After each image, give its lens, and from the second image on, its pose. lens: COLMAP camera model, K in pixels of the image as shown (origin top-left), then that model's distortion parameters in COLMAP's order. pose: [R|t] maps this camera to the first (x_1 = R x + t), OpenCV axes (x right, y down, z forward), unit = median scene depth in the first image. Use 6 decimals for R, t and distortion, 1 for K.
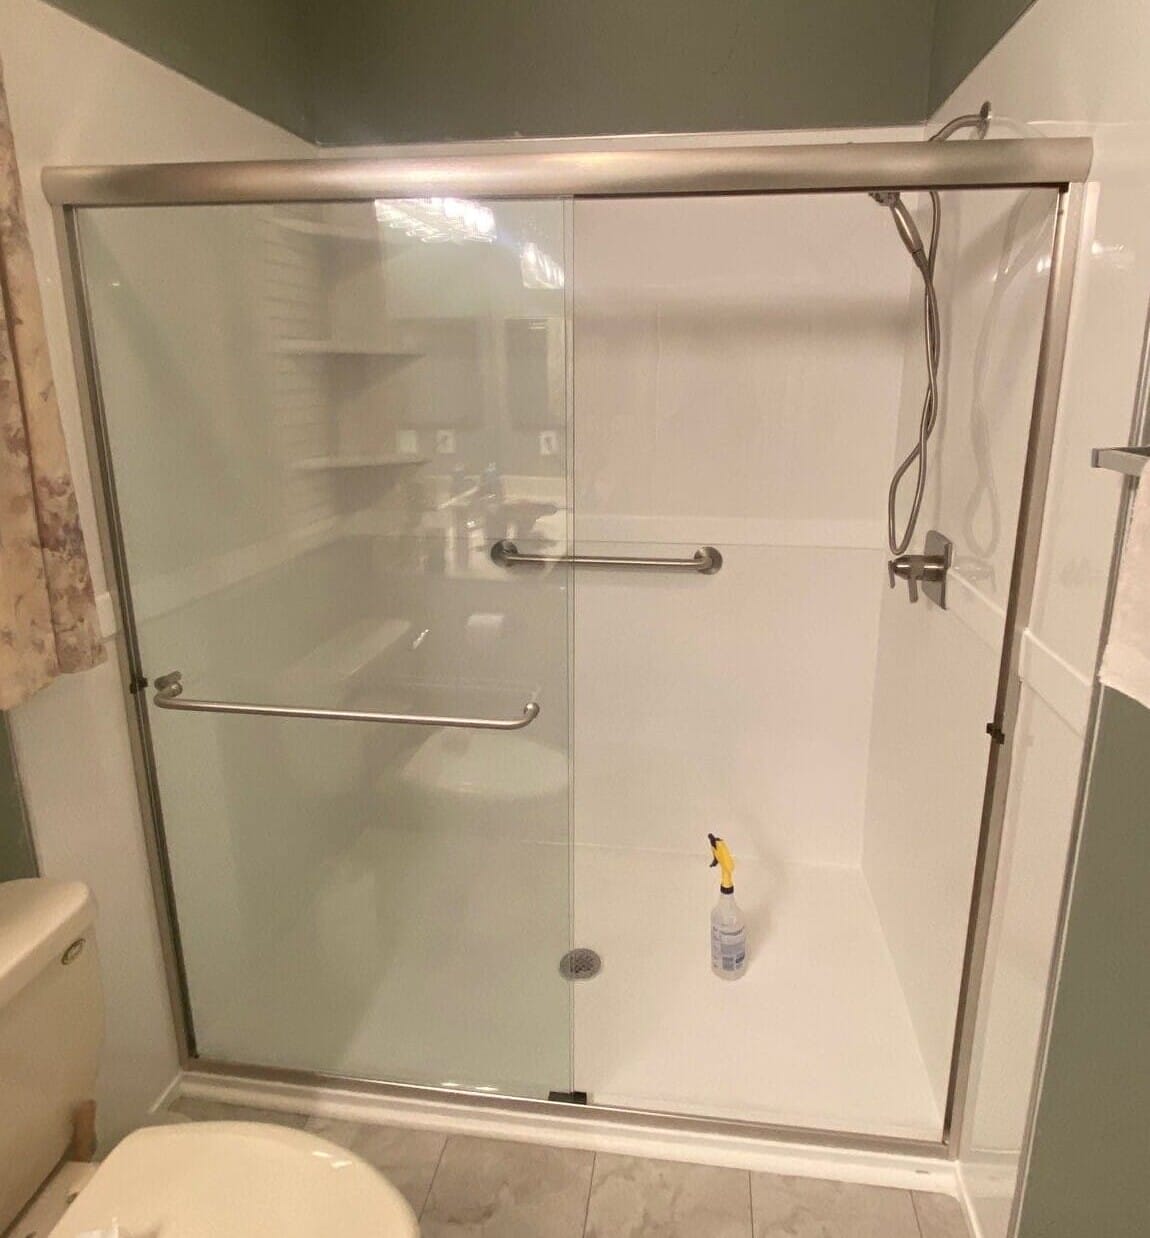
lens RADIAL K [[912.0, 0, 575.0], [0, 912.0, 619.0], [0, 0, 1]] dist [0.004673, 0.003748]
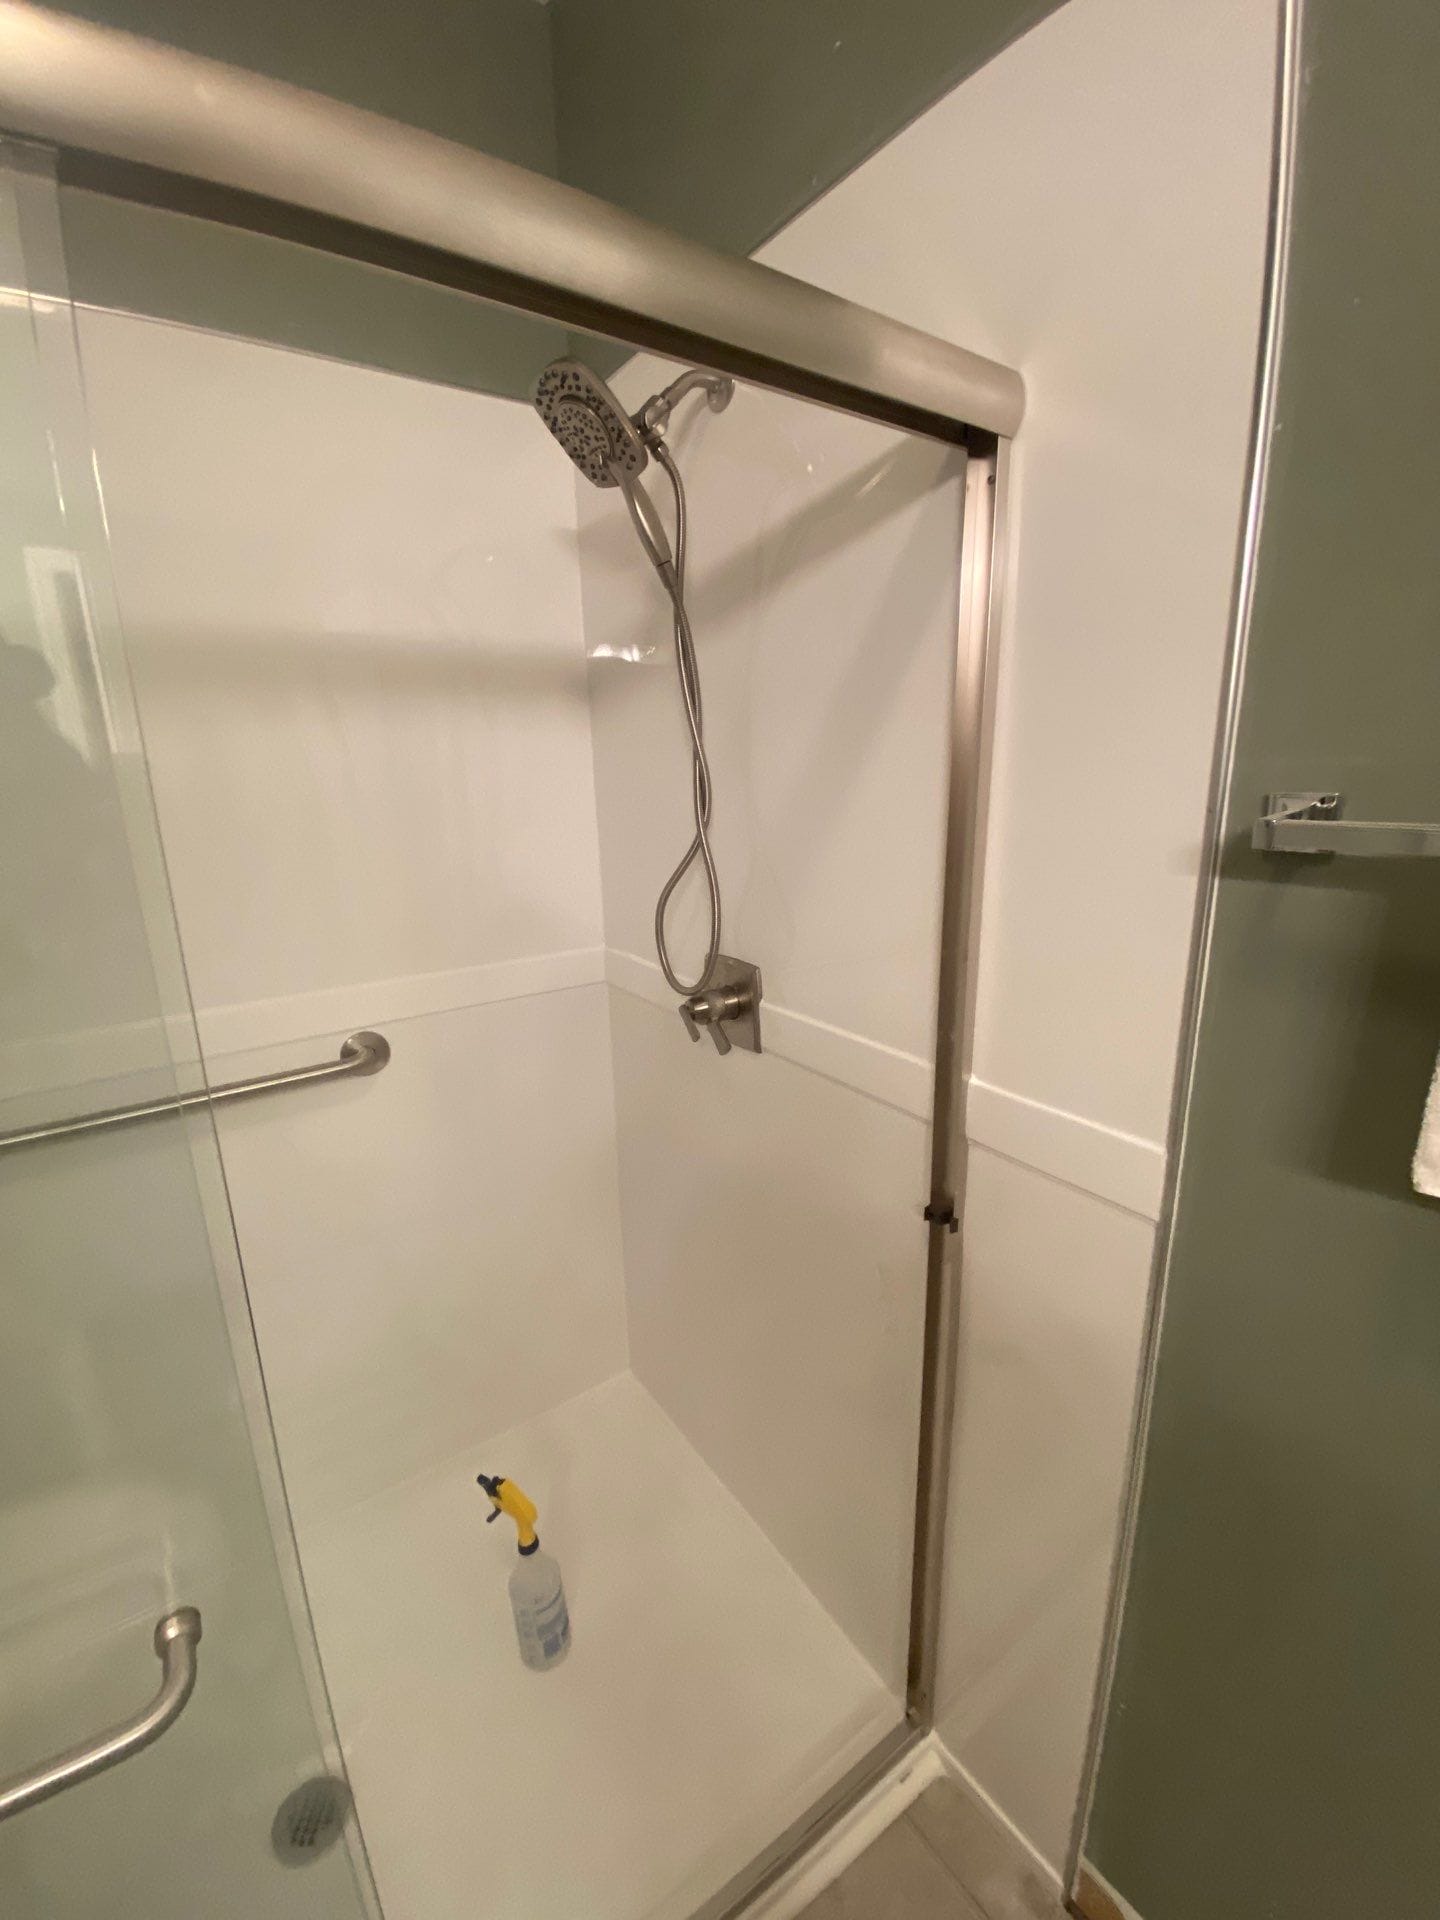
lens RADIAL K [[810.5, 0, 720.0], [0, 810.5, 960.0], [0, 0, 1]] dist [-0.010857, -0.000433]
pose [[0.712275, -0.185639, 0.676907, -0.053637], [0.218184, 0.975173, 0.037854, -0.116404], [-0.667128, 0.120728, 0.735095, 0.517278]]
